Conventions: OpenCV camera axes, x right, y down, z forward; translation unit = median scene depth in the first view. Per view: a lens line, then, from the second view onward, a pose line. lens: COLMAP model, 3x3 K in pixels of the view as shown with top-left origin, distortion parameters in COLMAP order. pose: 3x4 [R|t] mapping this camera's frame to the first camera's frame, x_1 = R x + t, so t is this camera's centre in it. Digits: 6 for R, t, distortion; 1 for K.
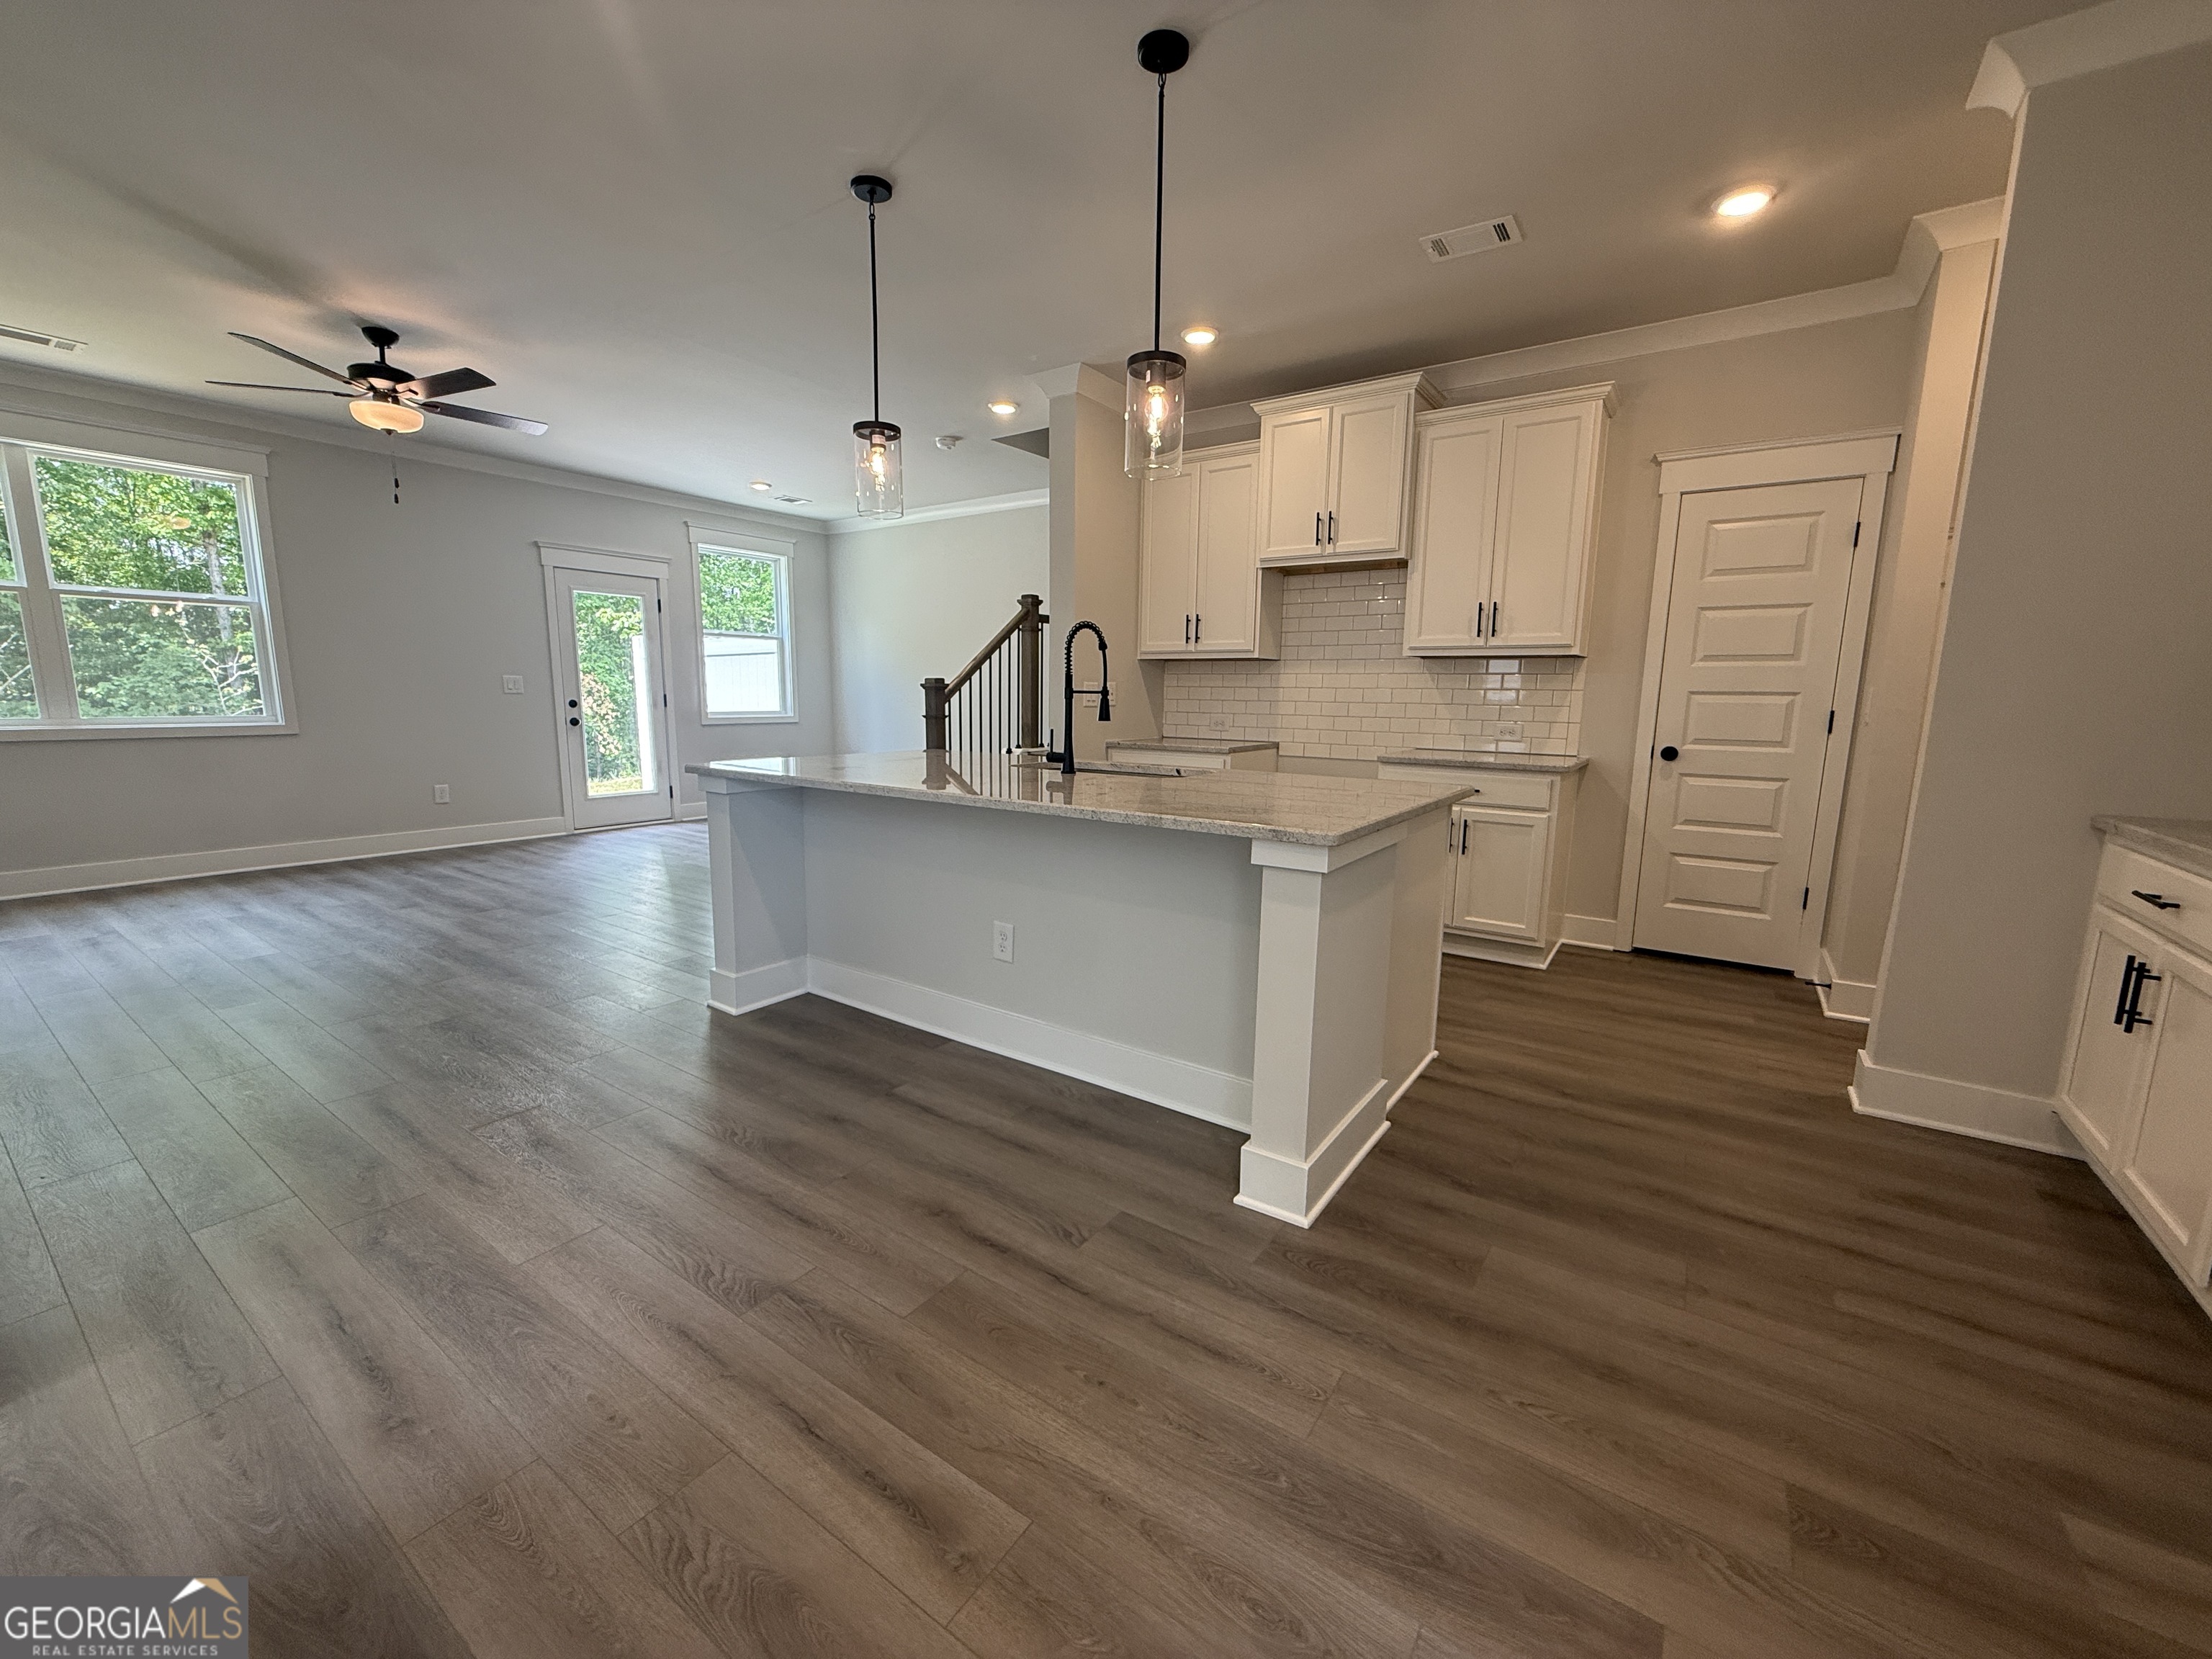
lens RADIAL K [[878.3, 0, 1109.7], [0, 878.3, 842.0], [0, 0, 1]] dist [-0.004642, 0.000535]
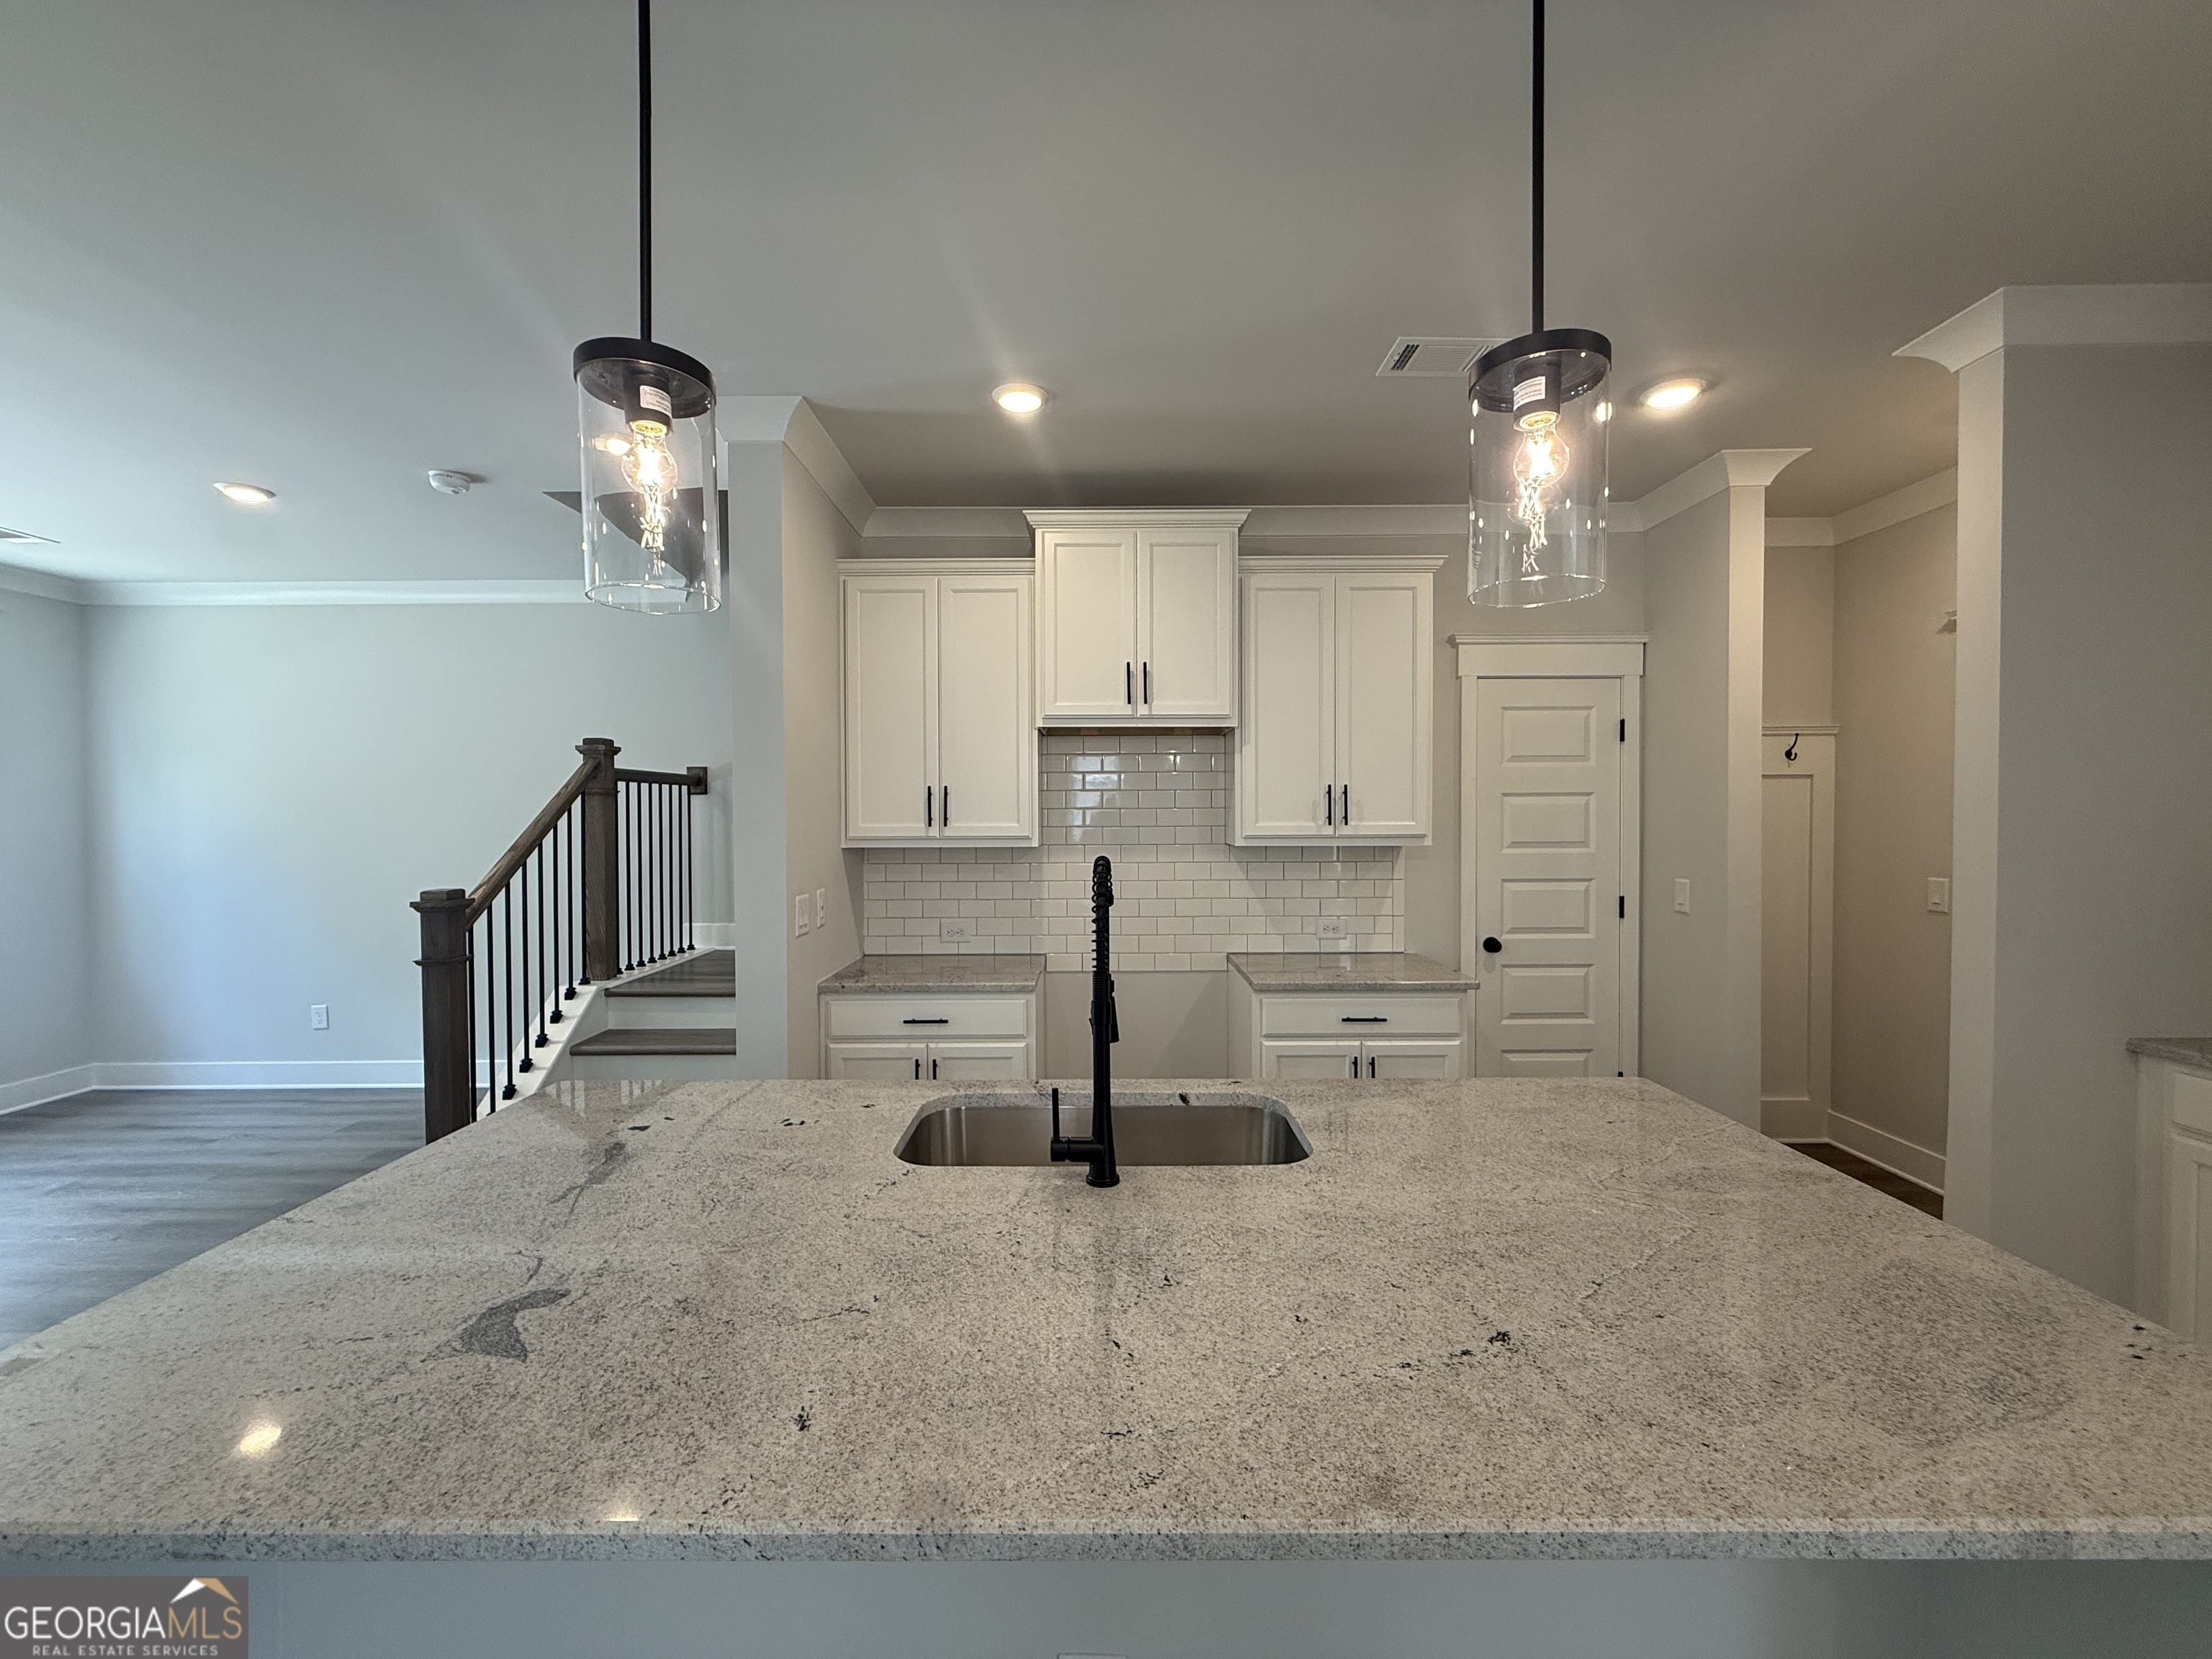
lens RADIAL K [[878.3, 0, 1104.9], [0, 878.3, 840.2], [0, 0, 1]] dist [-0.004642, 0.000535]
pose [[0.821521, -0.030812, 0.569345, -0.227539], [0.109821, 0.988393, -0.104972, -0.155386], [-0.559502, 0.148763, 0.815369, 0.441995]]
